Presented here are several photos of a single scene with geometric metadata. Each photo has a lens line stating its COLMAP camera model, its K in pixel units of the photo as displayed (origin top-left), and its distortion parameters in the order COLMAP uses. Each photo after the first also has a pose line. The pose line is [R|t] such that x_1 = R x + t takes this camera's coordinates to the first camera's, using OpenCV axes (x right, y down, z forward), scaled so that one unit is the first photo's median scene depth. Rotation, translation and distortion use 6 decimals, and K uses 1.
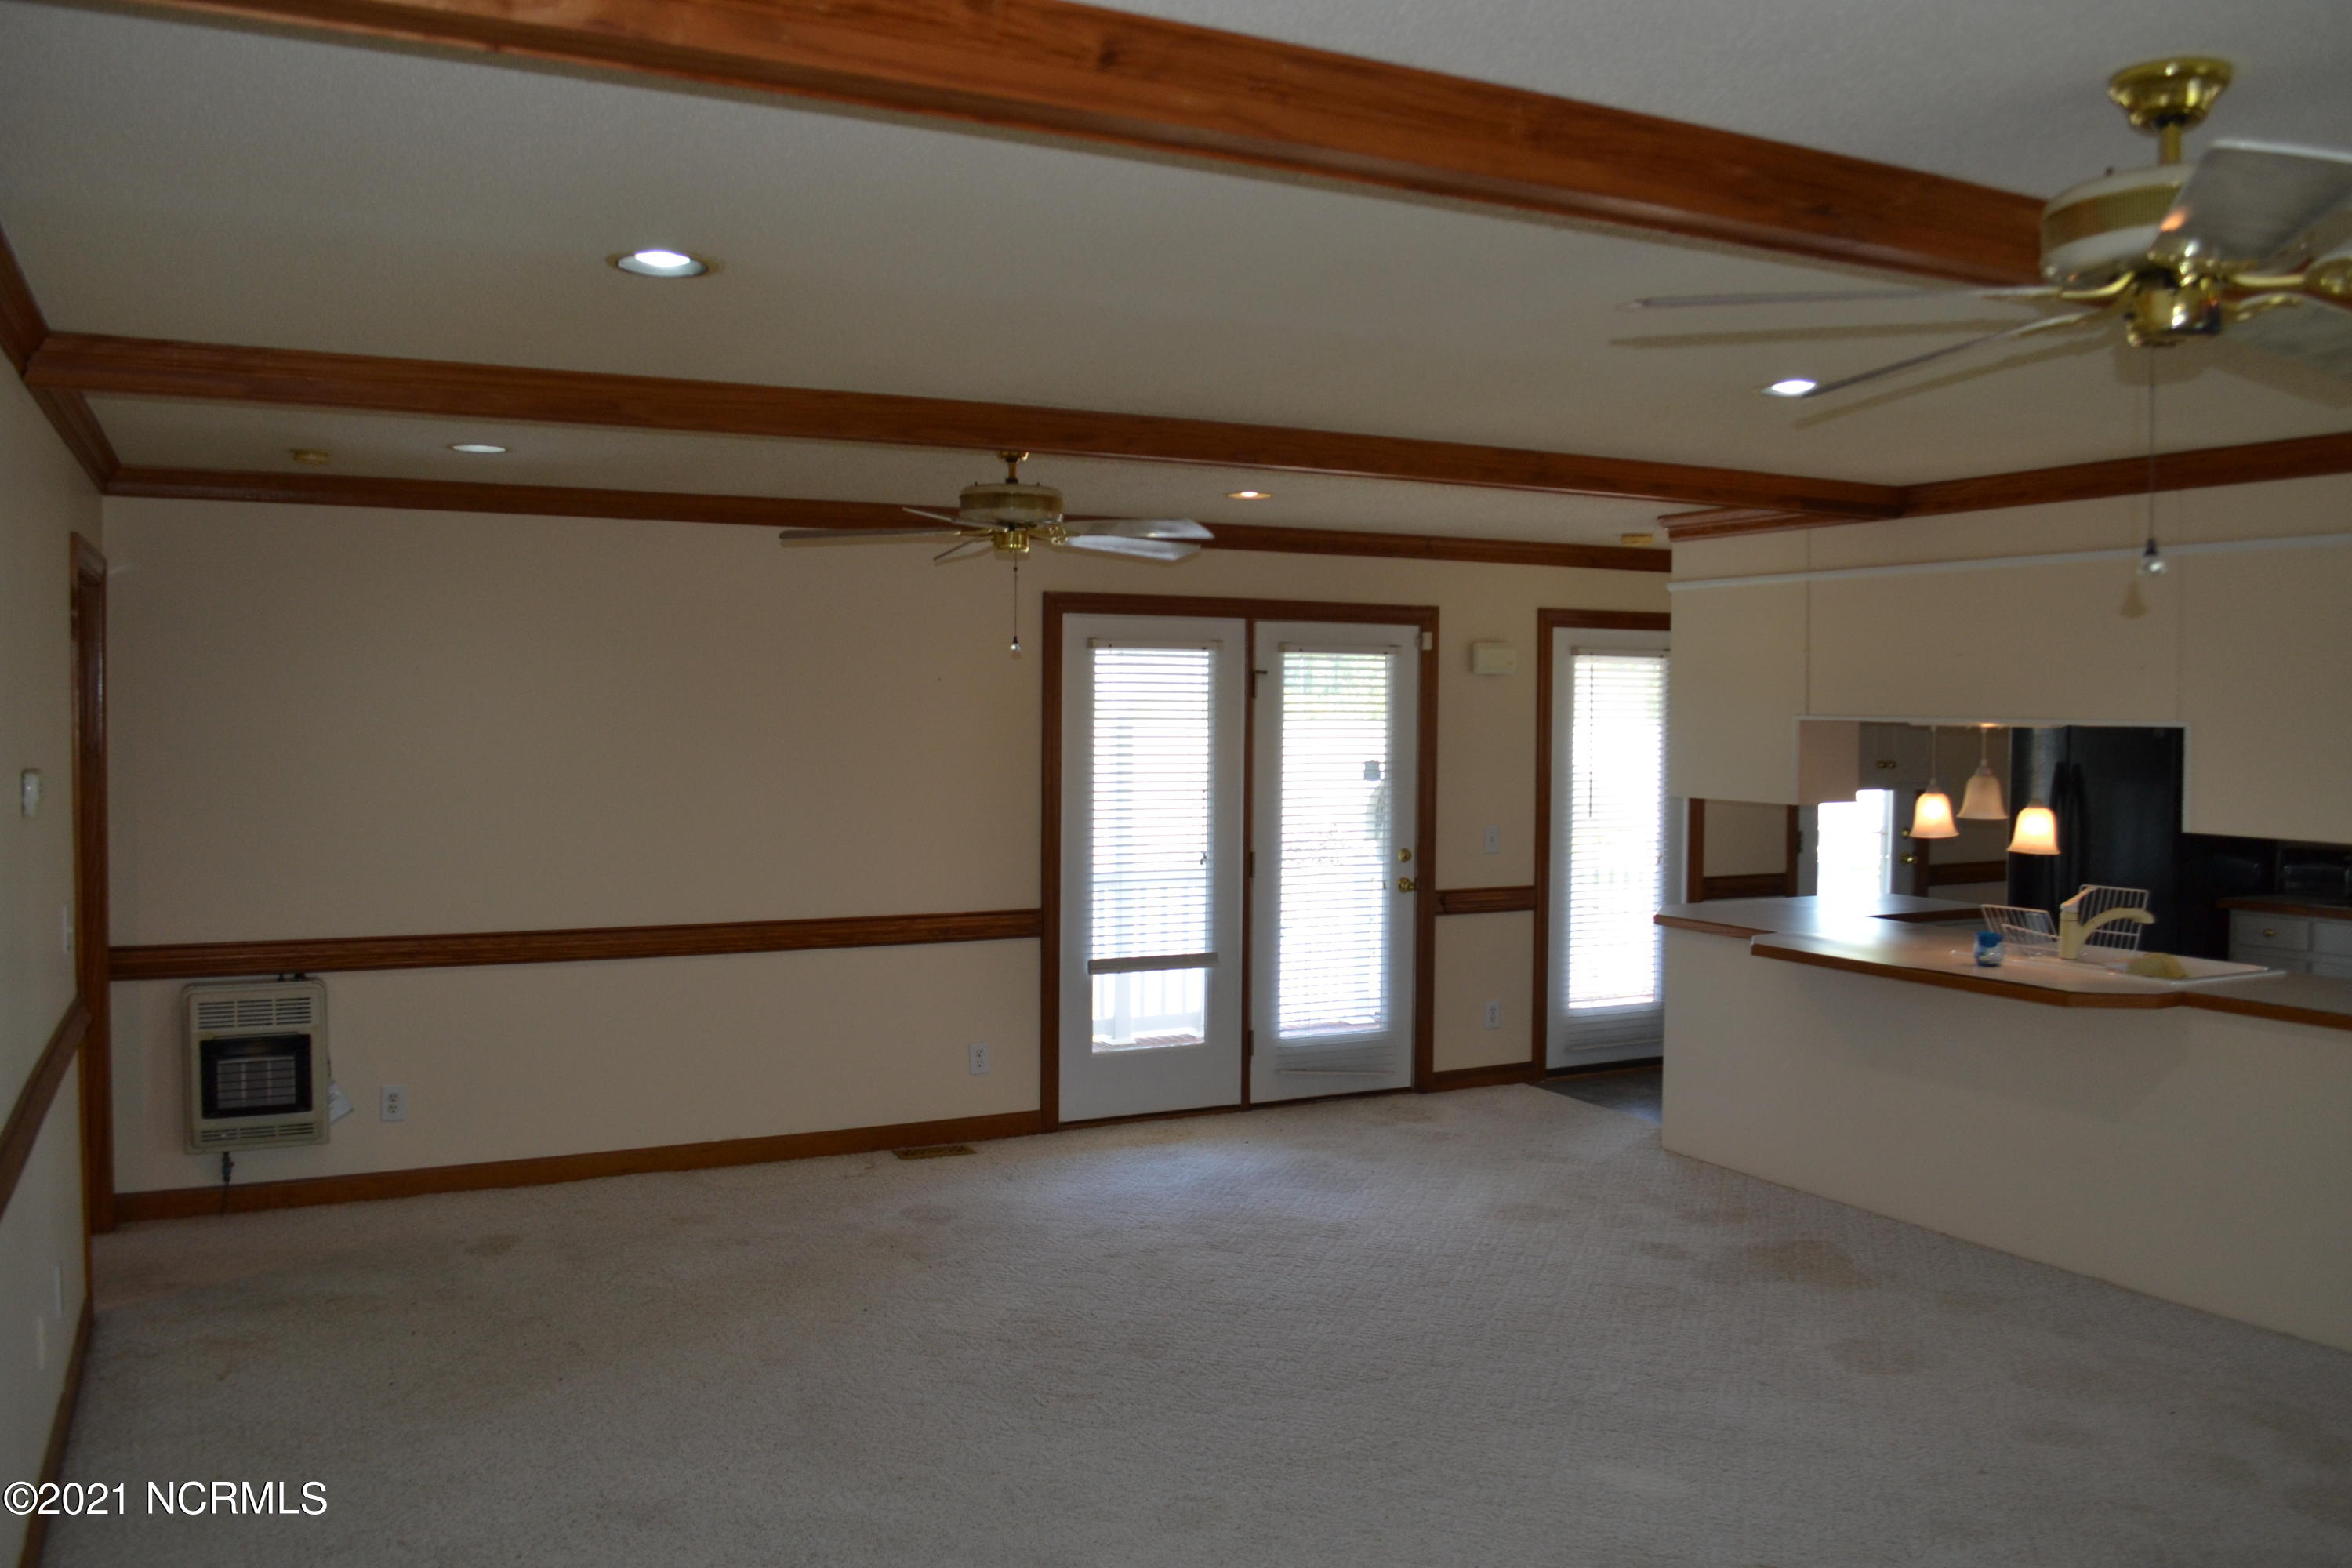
lens RADIAL K [[1850.4, 0, 1176.0], [0, 1850.4, 784.0], [0, 0, 1]] dist [0.247027, 0.000012]
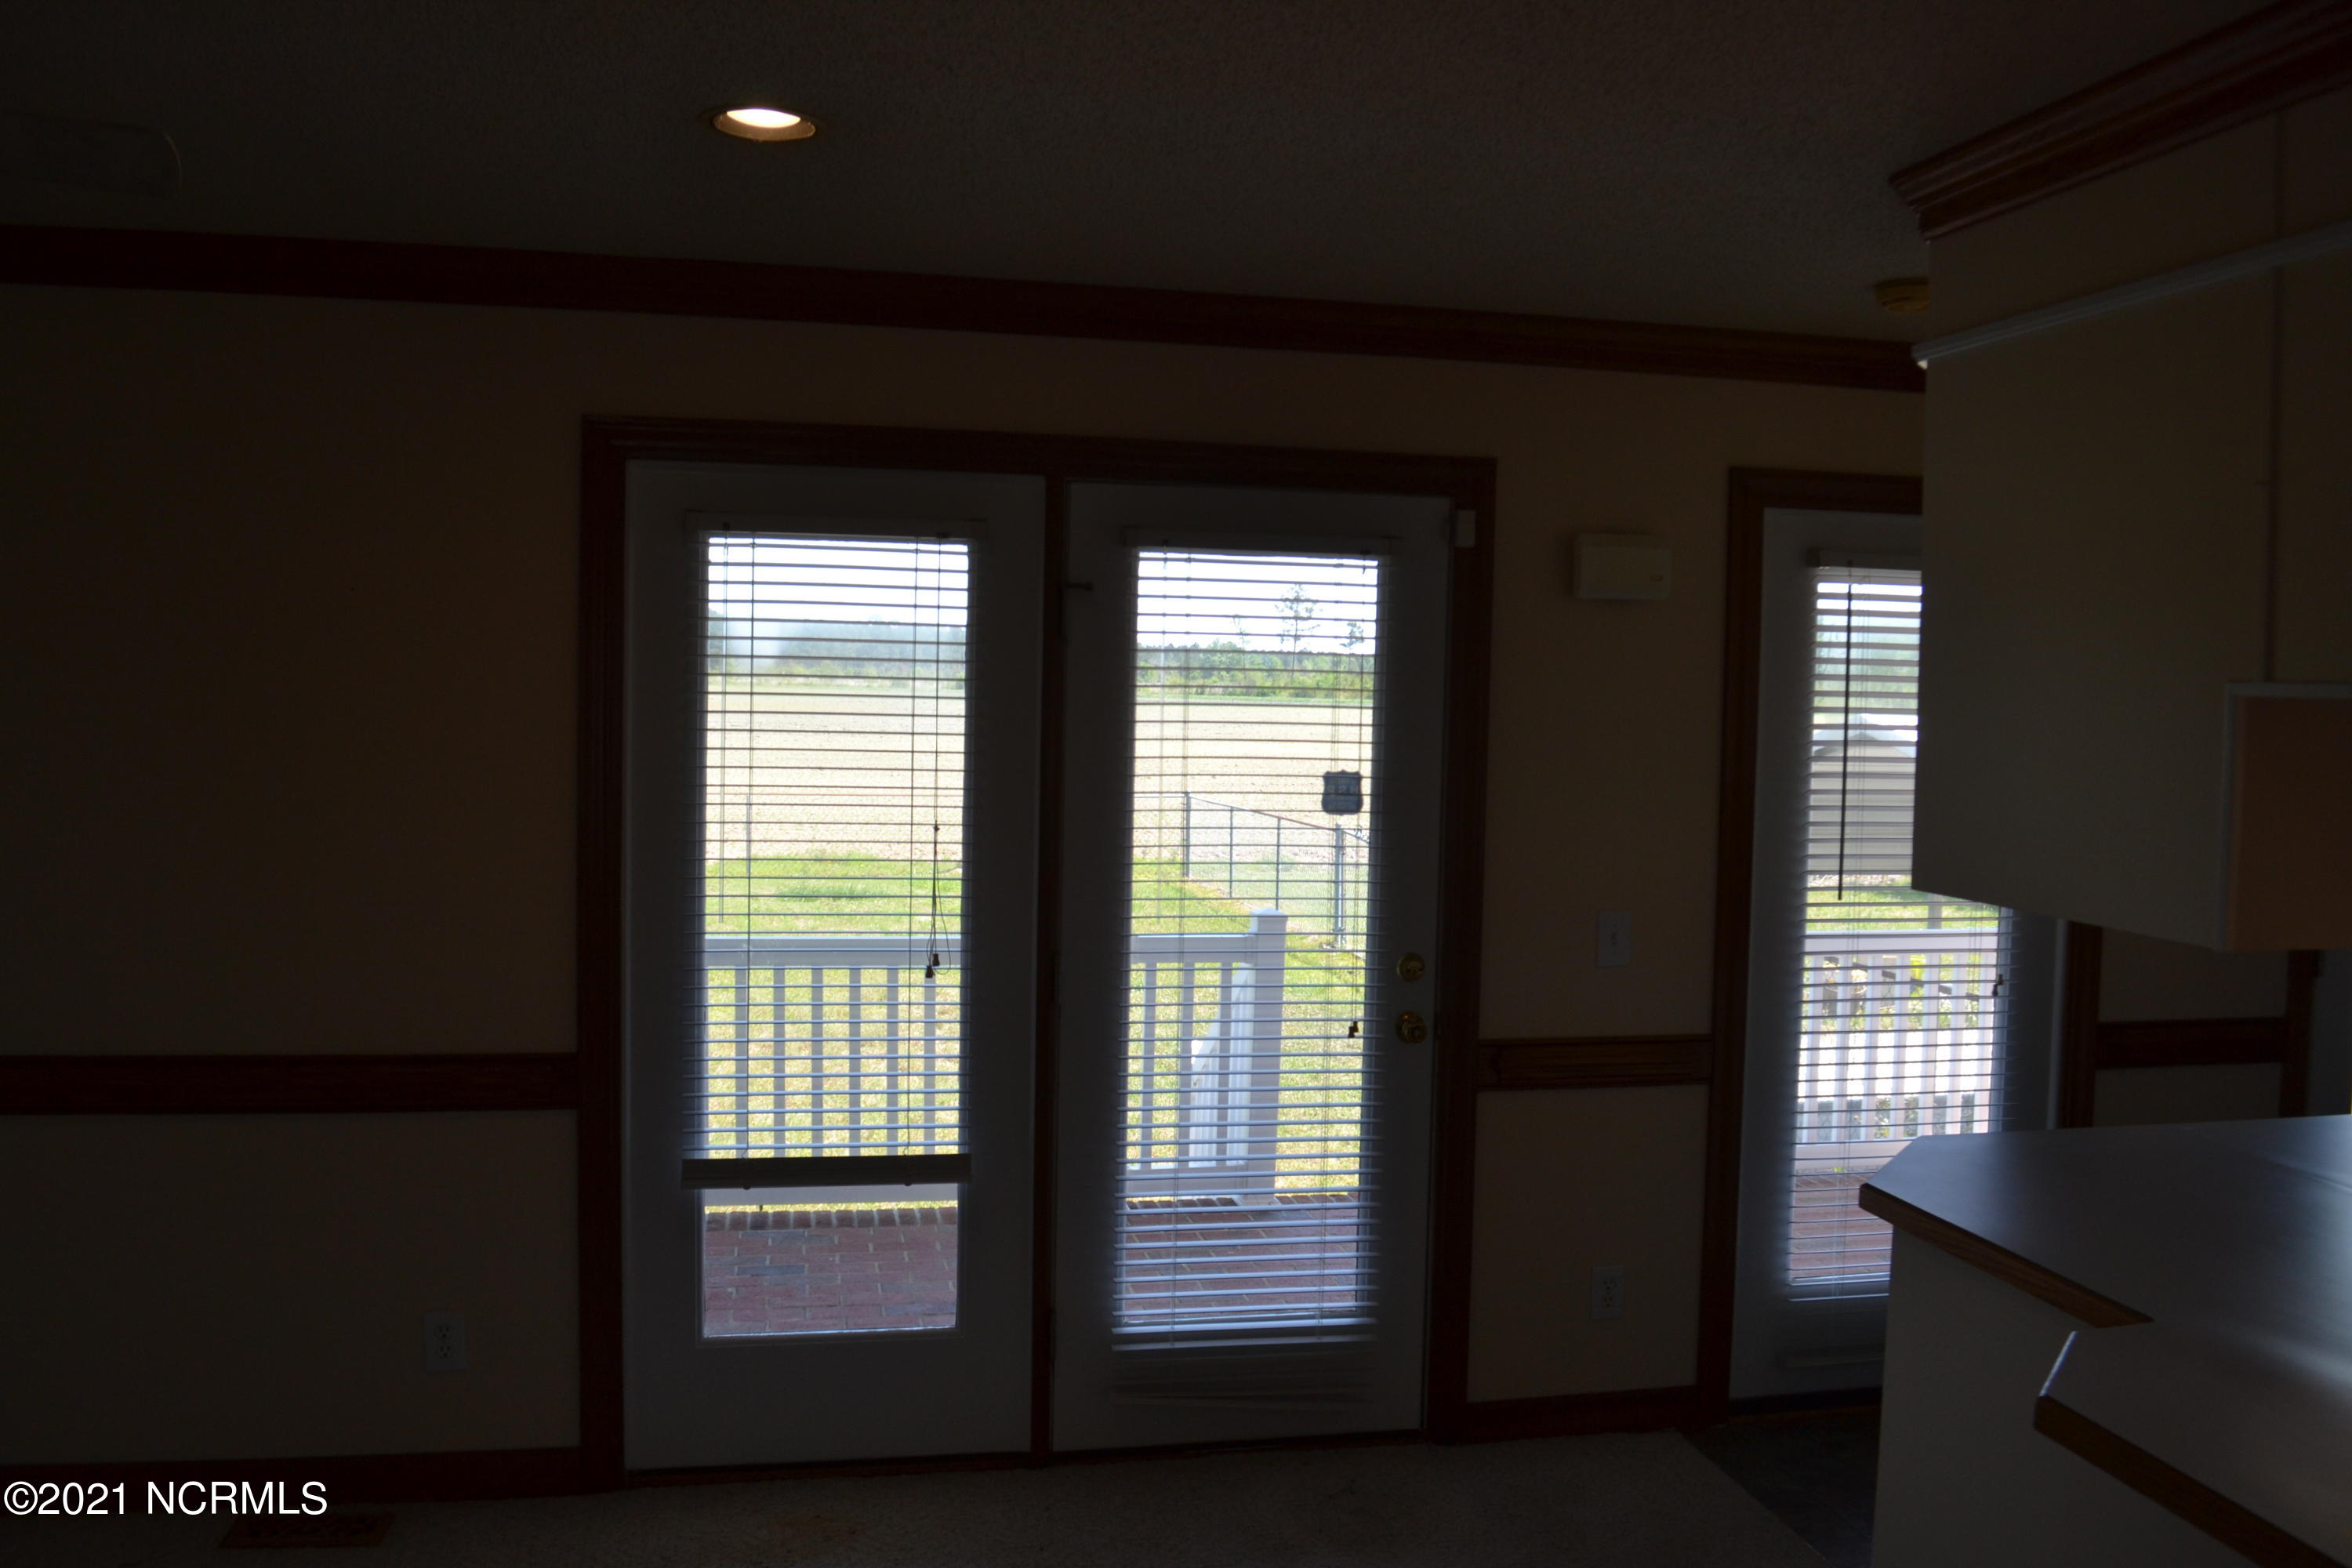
lens RADIAL K [[1784.5, 0, 1176.0], [0, 1784.5, 784.0], [0, 0, 1]] dist [-0.002728, -0.000256]
pose [[0.958922, 0.029643, -0.282118, 0.196595], [-0.027001, 0.999548, 0.013251, -0.014576], [0.282383, -0.005089, 0.959288, 0.536323]]
